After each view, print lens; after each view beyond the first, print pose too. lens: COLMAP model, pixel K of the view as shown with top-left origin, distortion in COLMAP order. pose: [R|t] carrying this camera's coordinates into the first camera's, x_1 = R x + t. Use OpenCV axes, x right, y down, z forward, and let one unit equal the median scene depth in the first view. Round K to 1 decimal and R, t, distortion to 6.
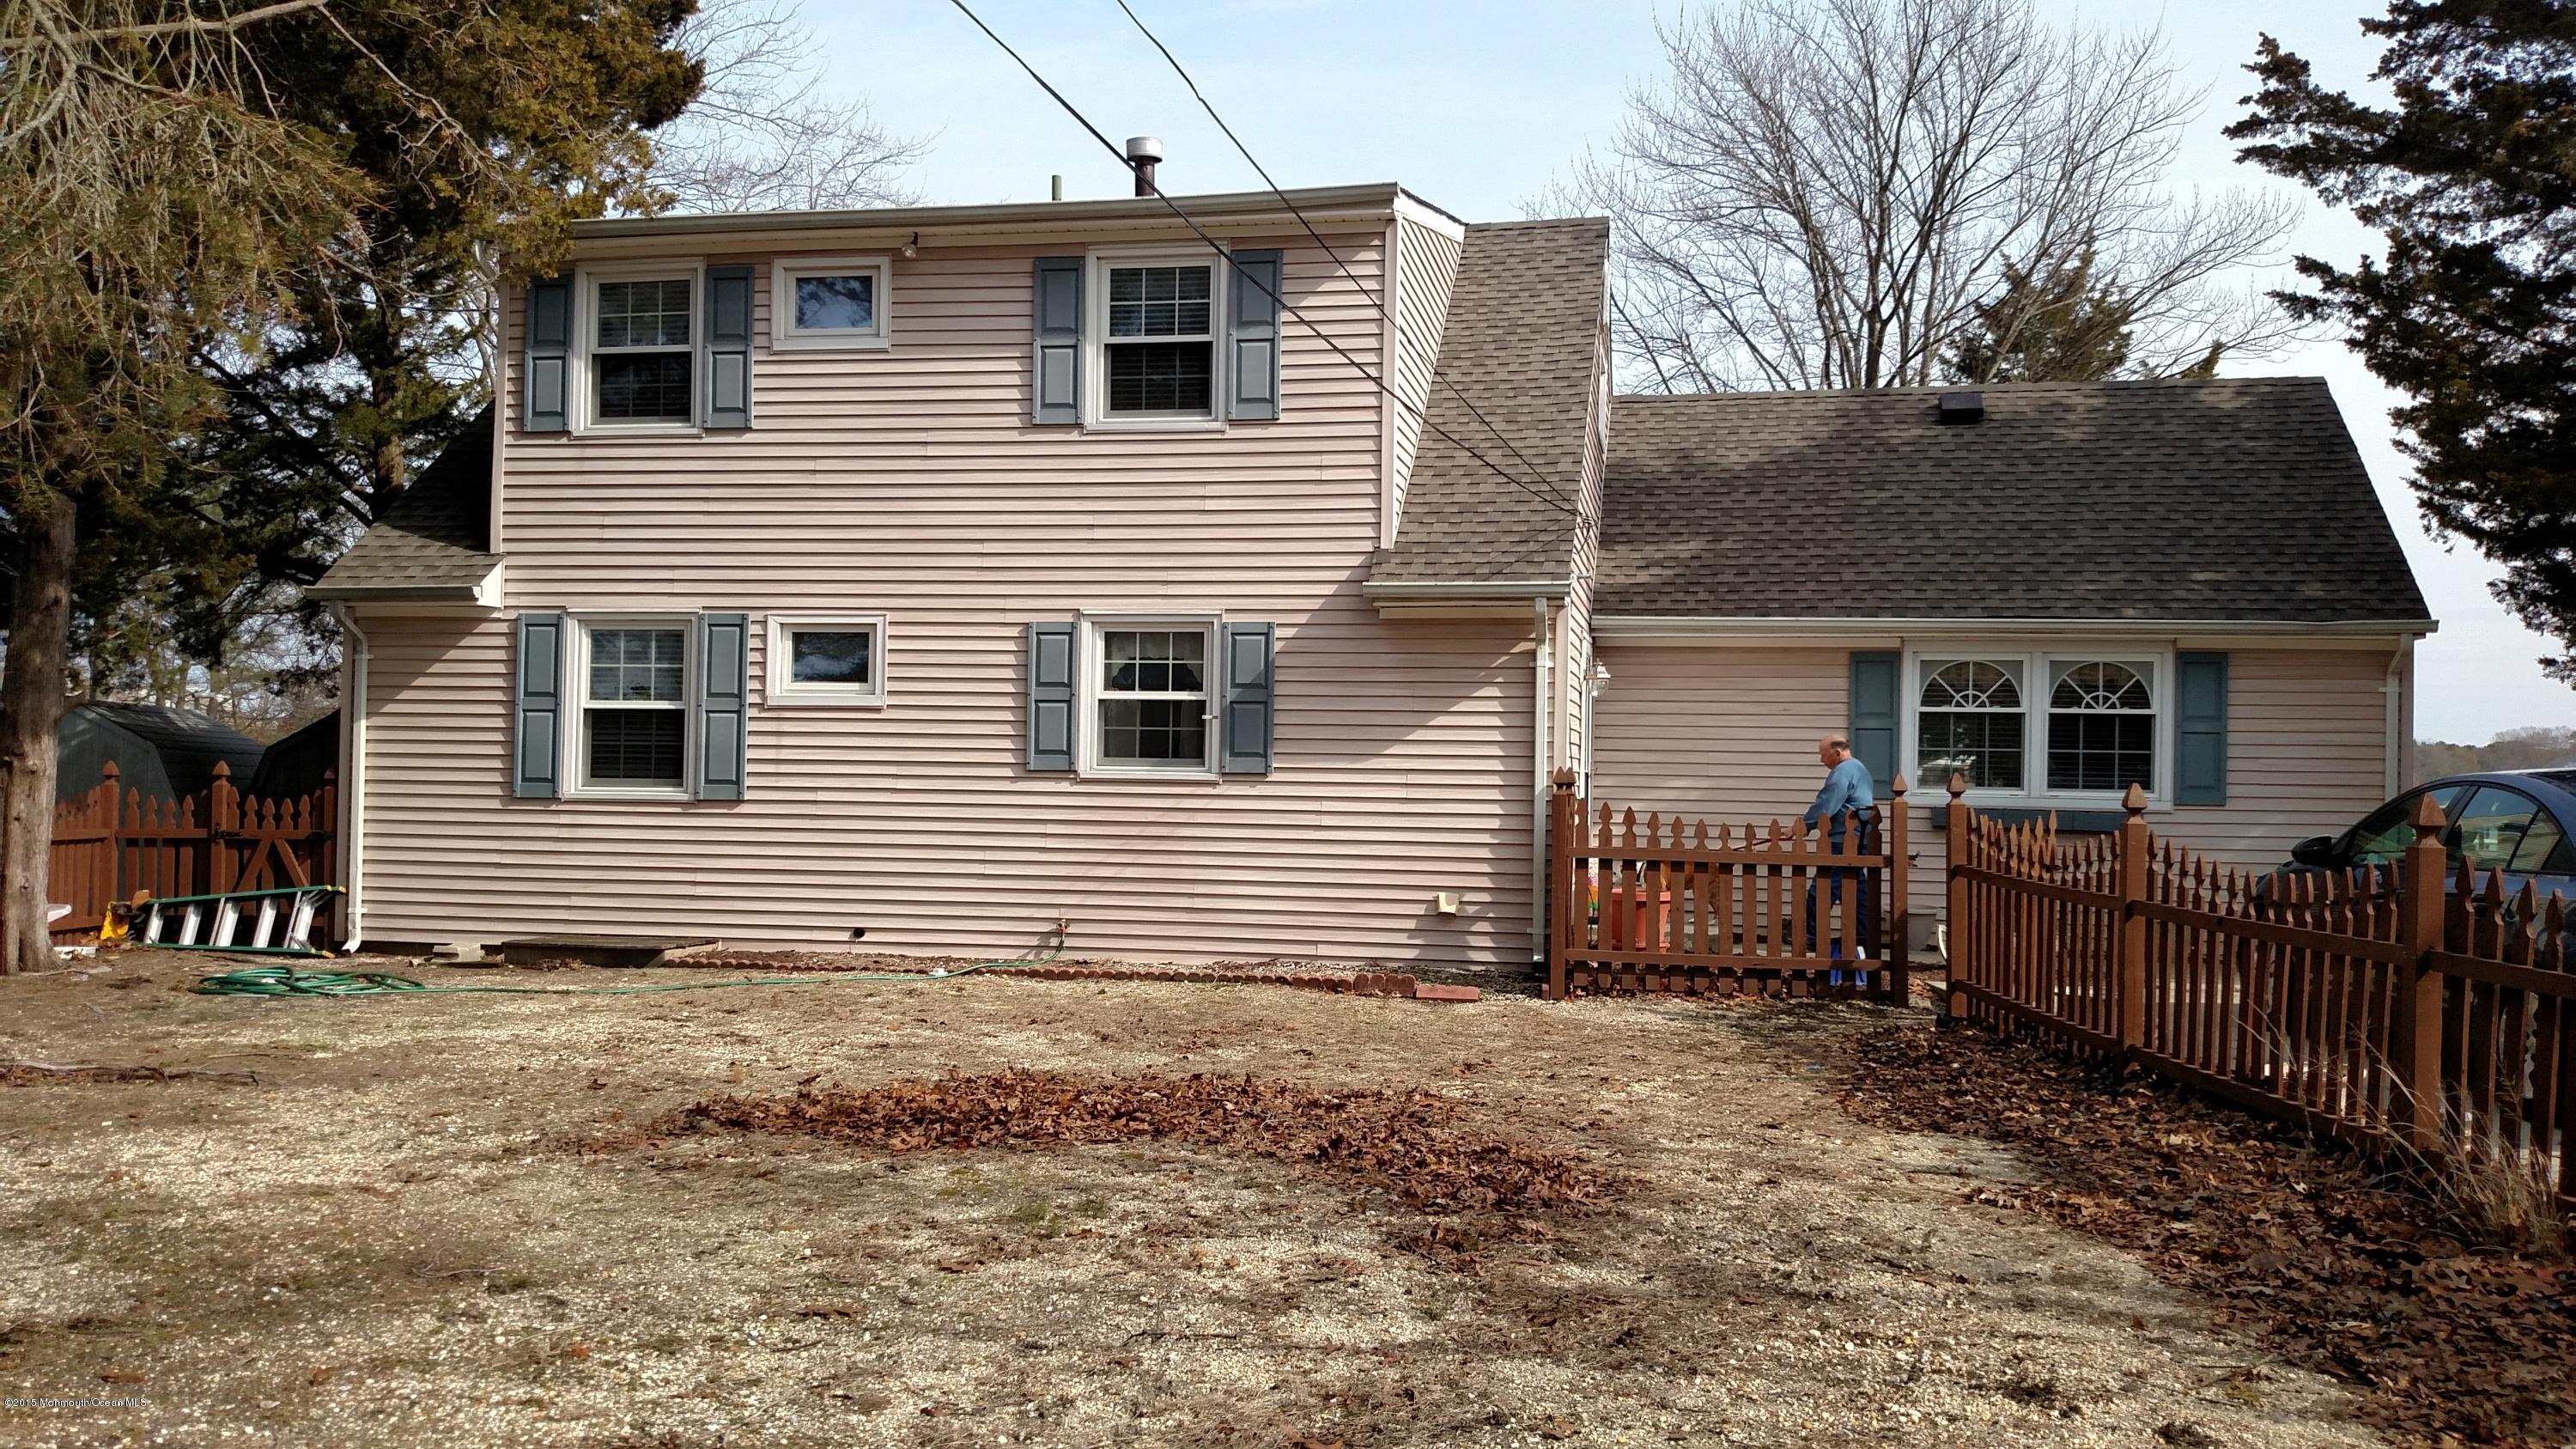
lens RADIAL K [[2045.9, 0, 1342.5], [0, 2045.9, 771.8], [0, 0, 1]] dist [0.197169, -0.405812]
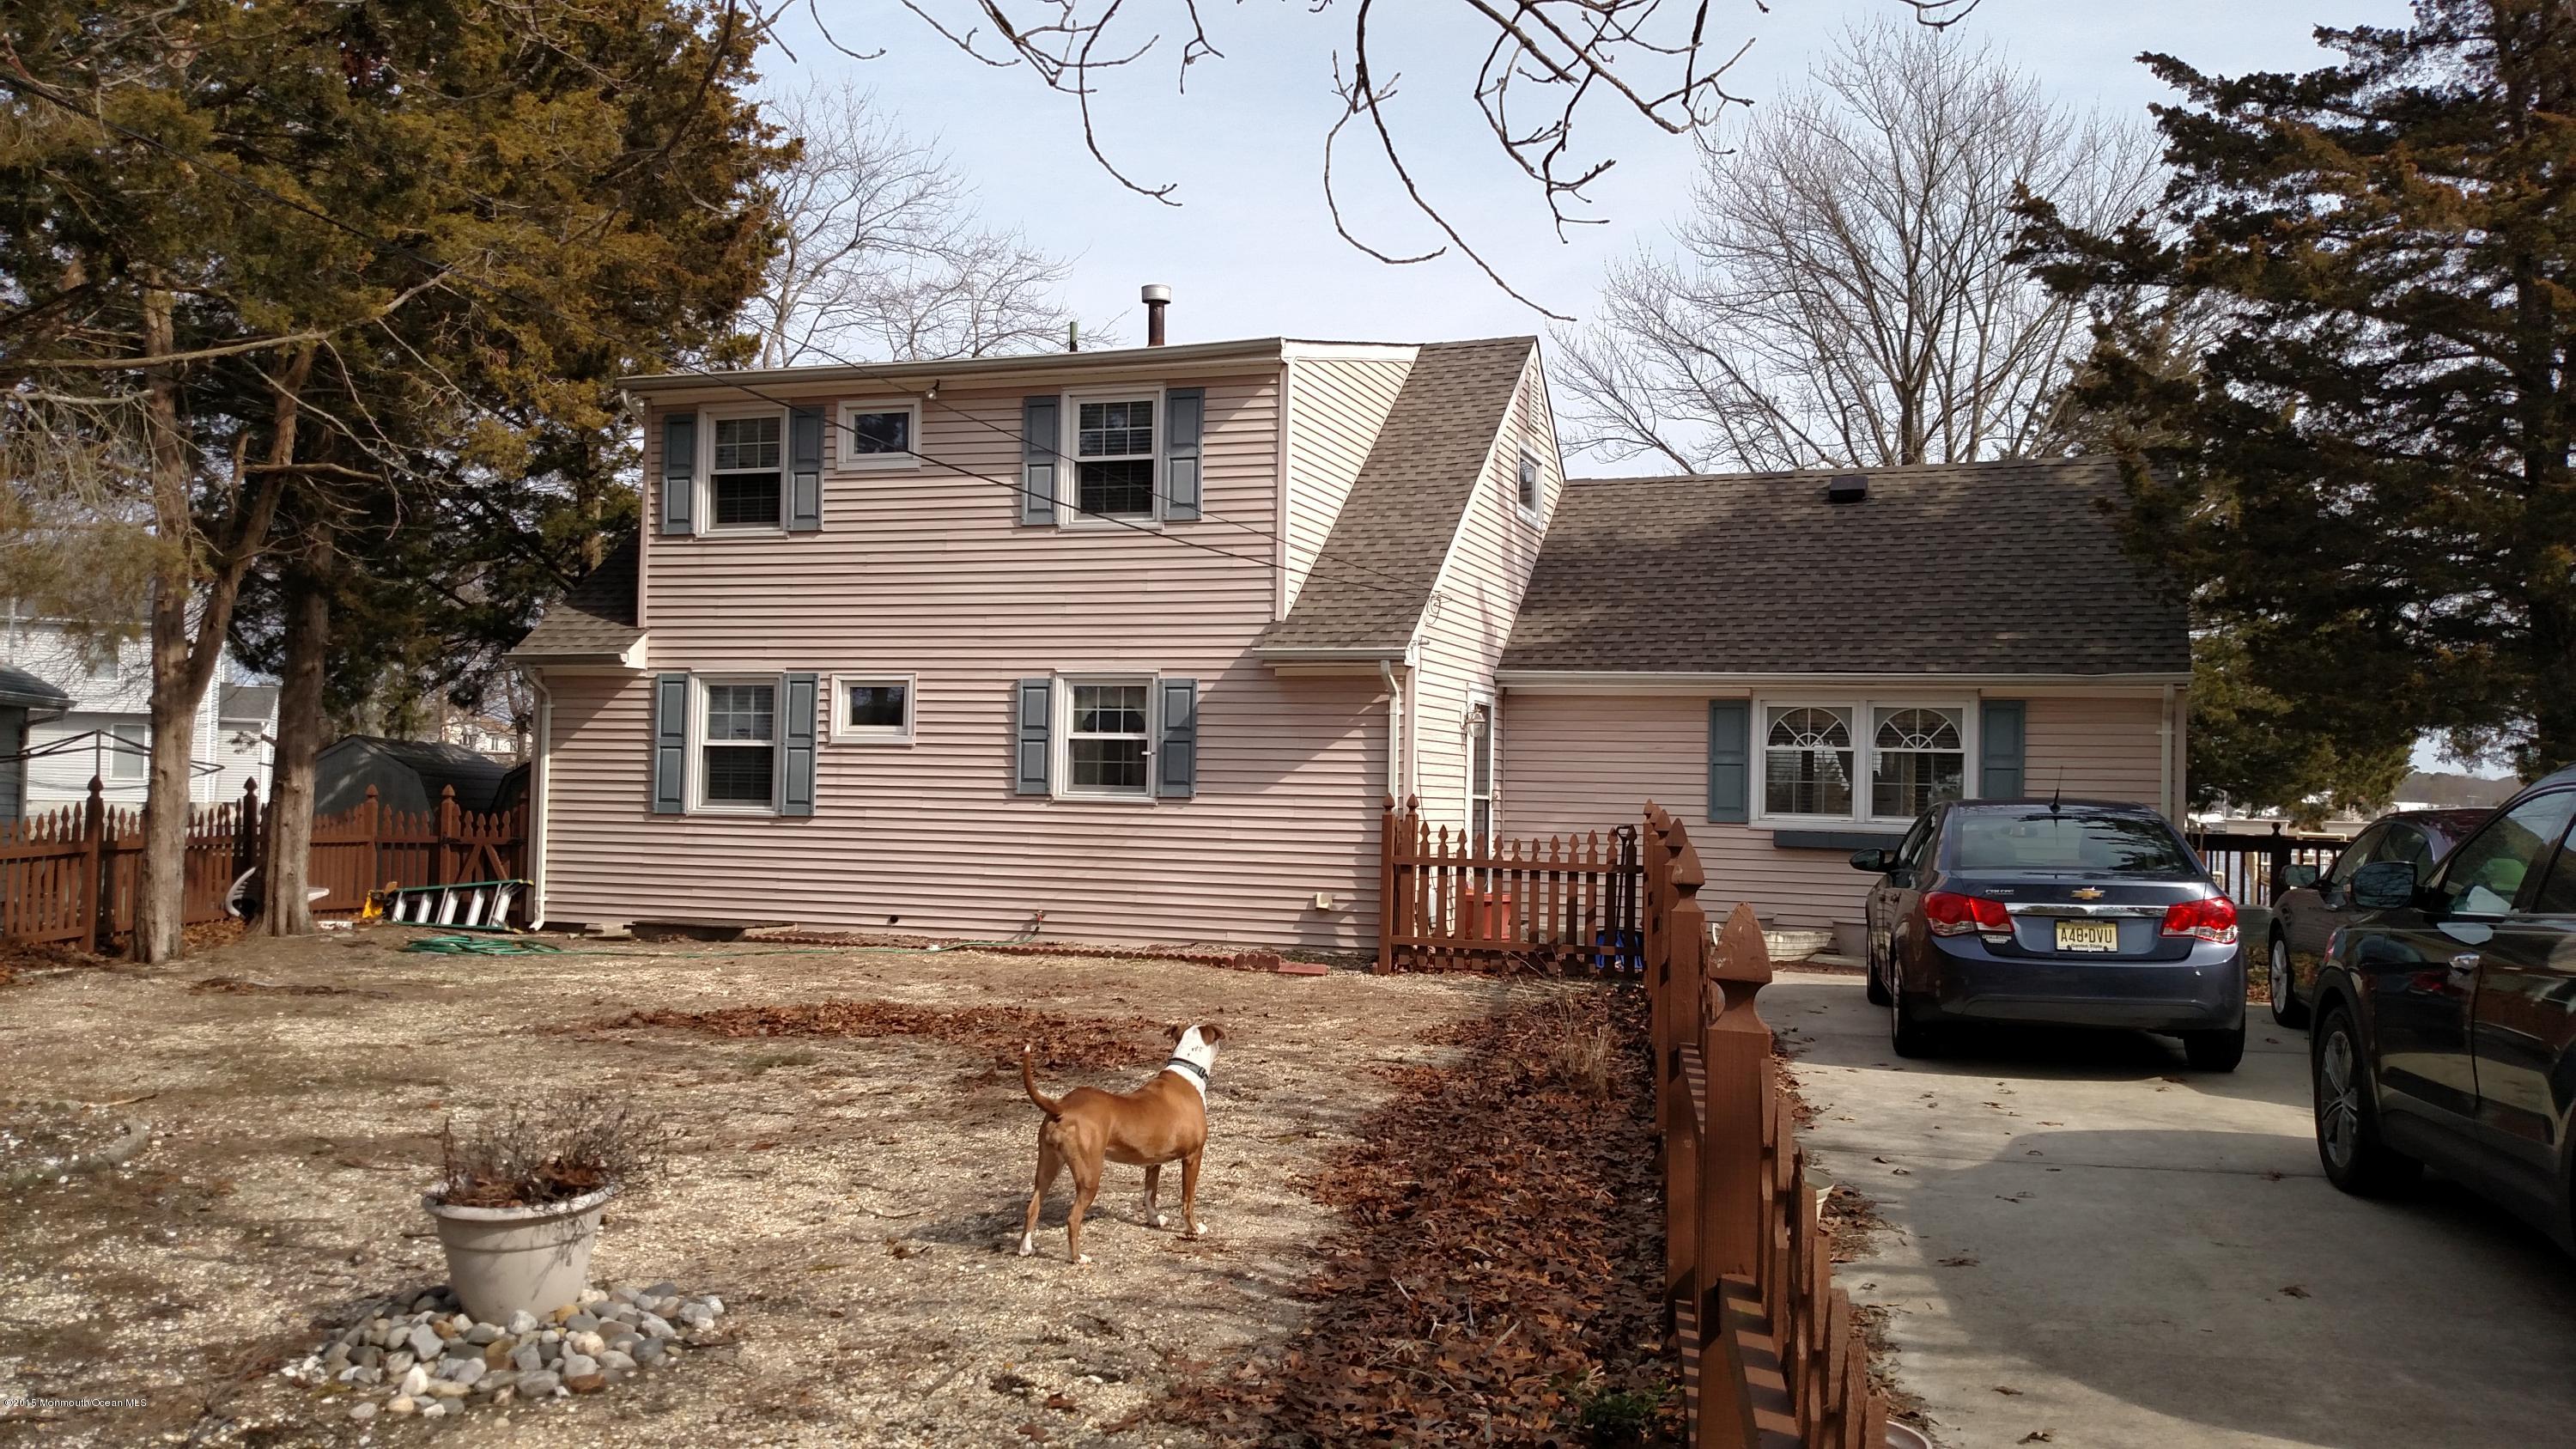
lens RADIAL K [[1996.9, 0, 1302.6], [0, 1996.9, 793.7], [0, 0, 1]] dist [0.194516, -0.415854]
pose [[0.988377, 0.005116, -0.151936, 0.206872], [-0.005925, 0.999971, -0.004876, 0.003776], [0.151907, 0.005720, 0.988378, -0.203869]]
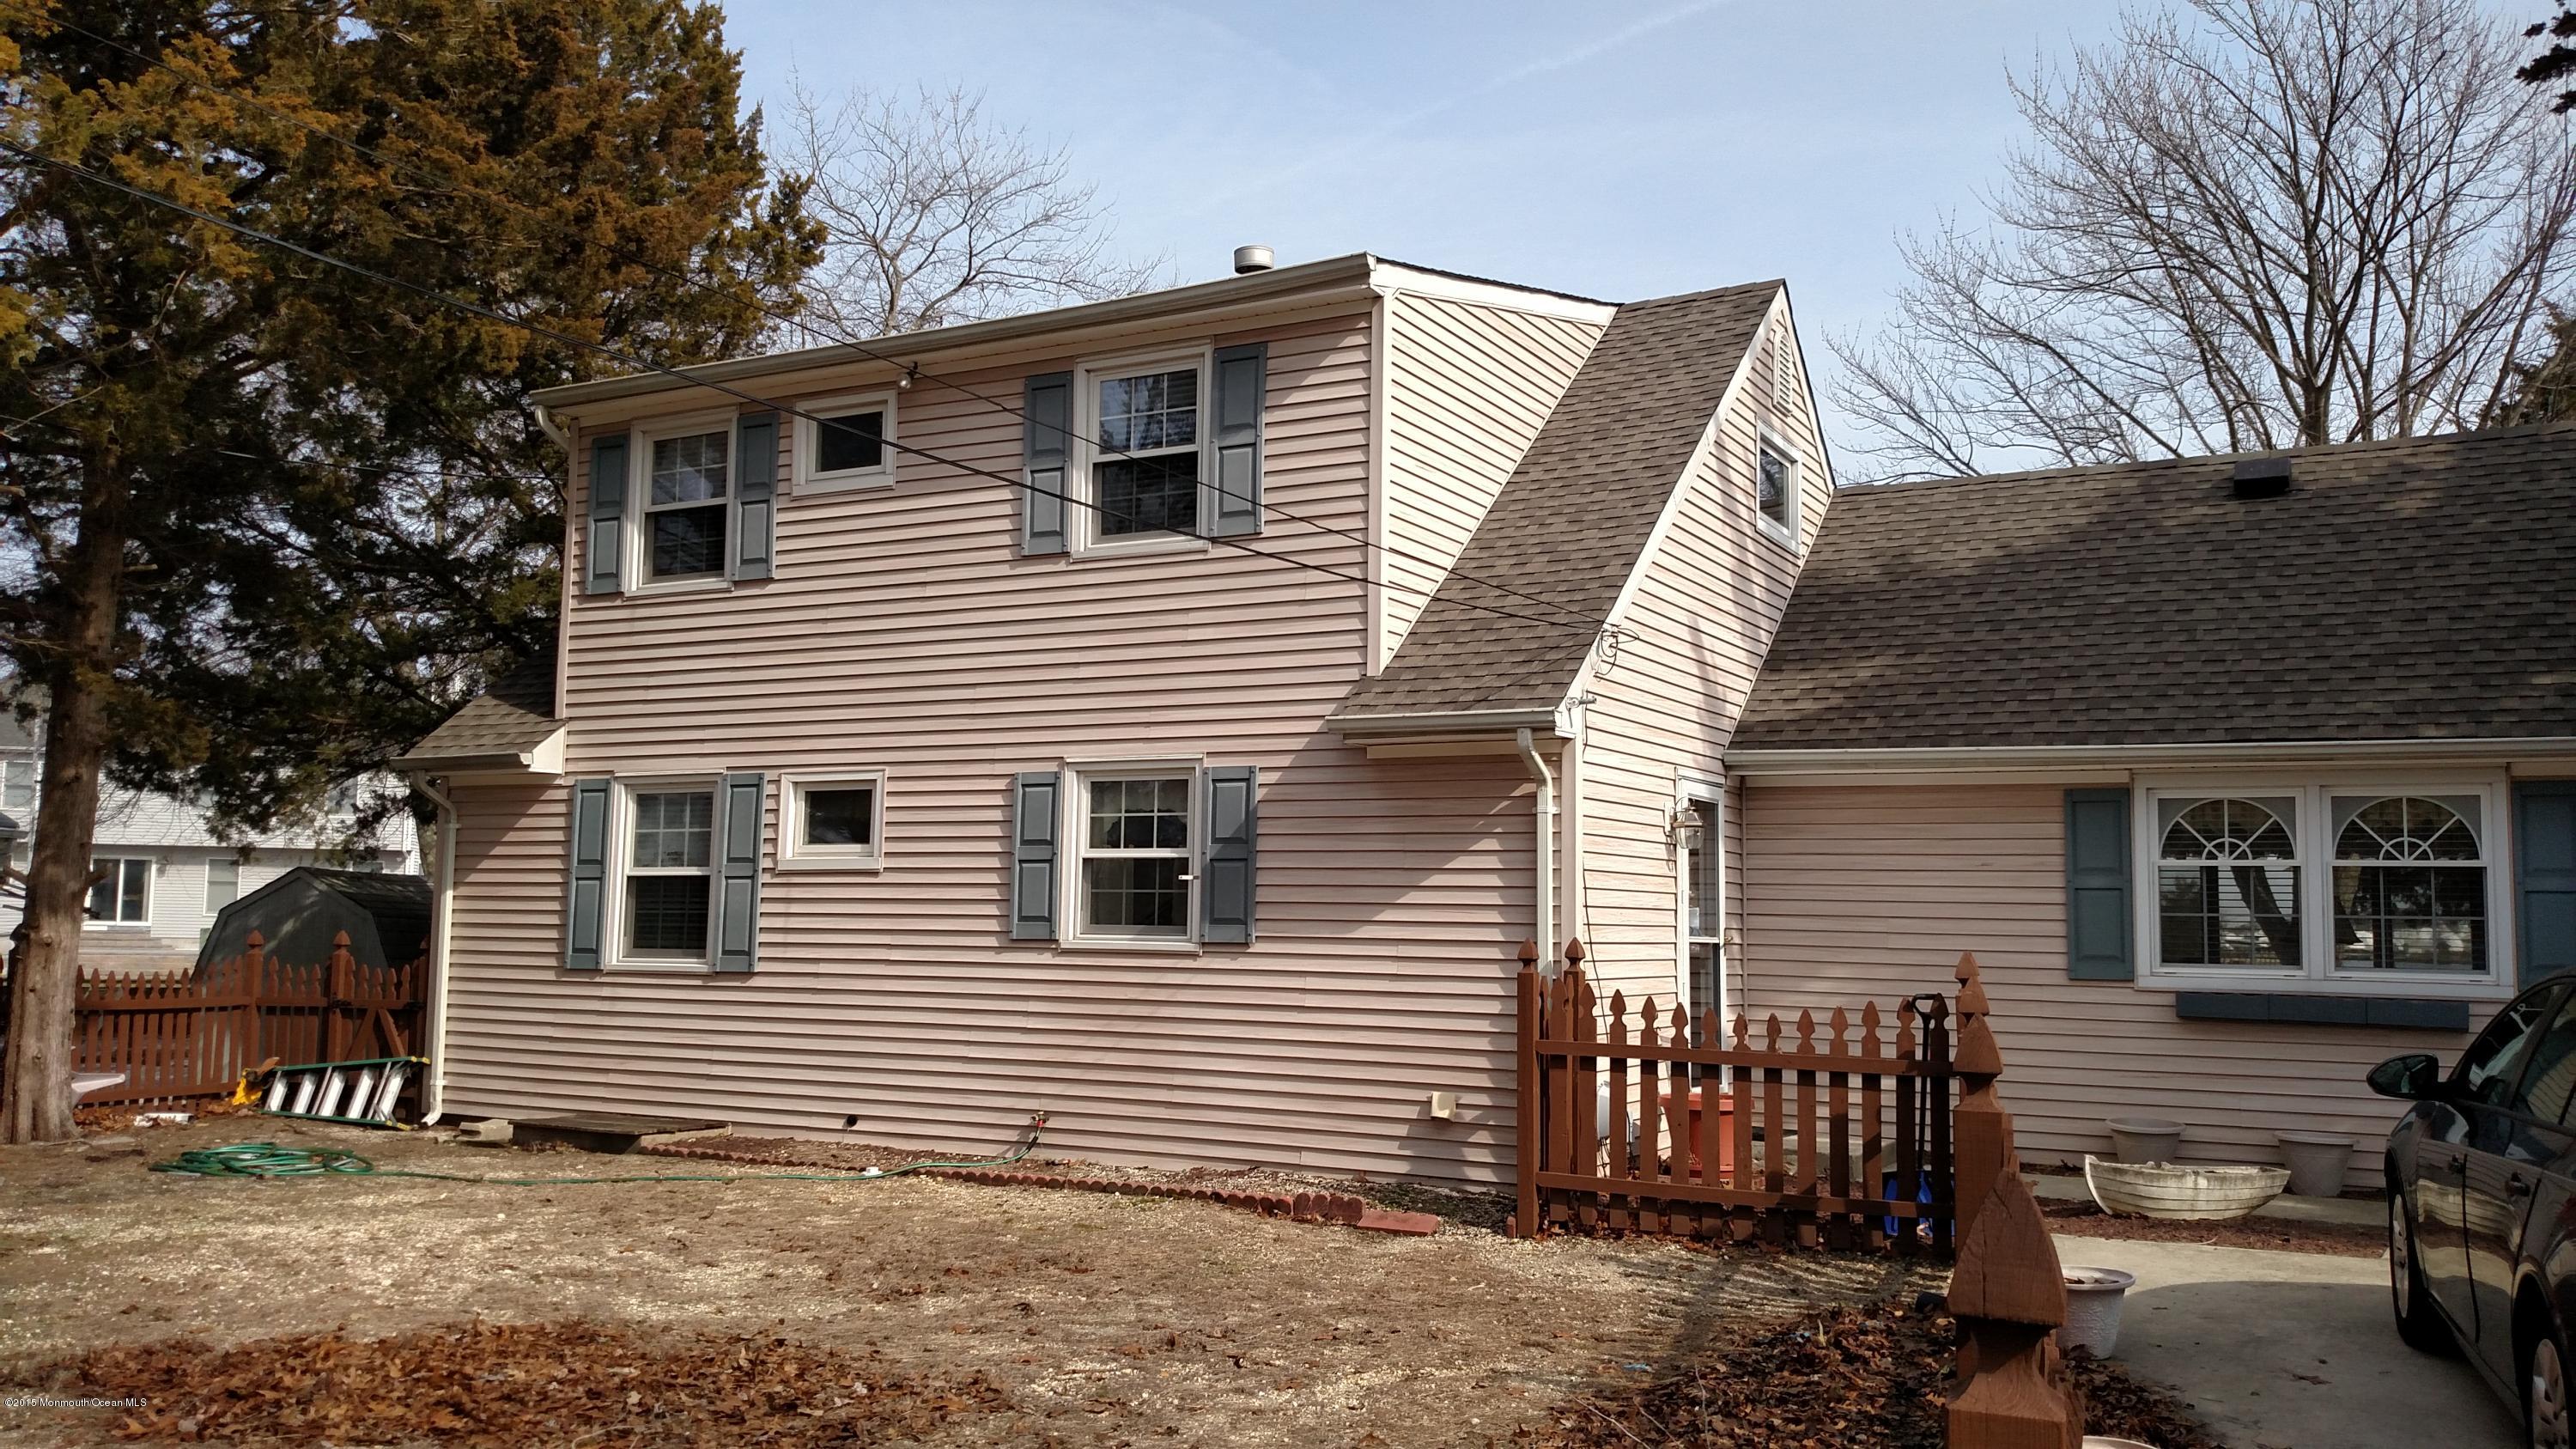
lens RADIAL K [[2088.4, 0, 1264.6], [0, 2088.4, 750.7], [0, 0, 1]] dist [0.208438, -0.469568]
pose [[0.952557, -0.026043, -0.303245, 0.220383], [0.000290, 0.996410, -0.084661, -0.005129], [0.304361, 0.080556, 0.949144, 0.160164]]
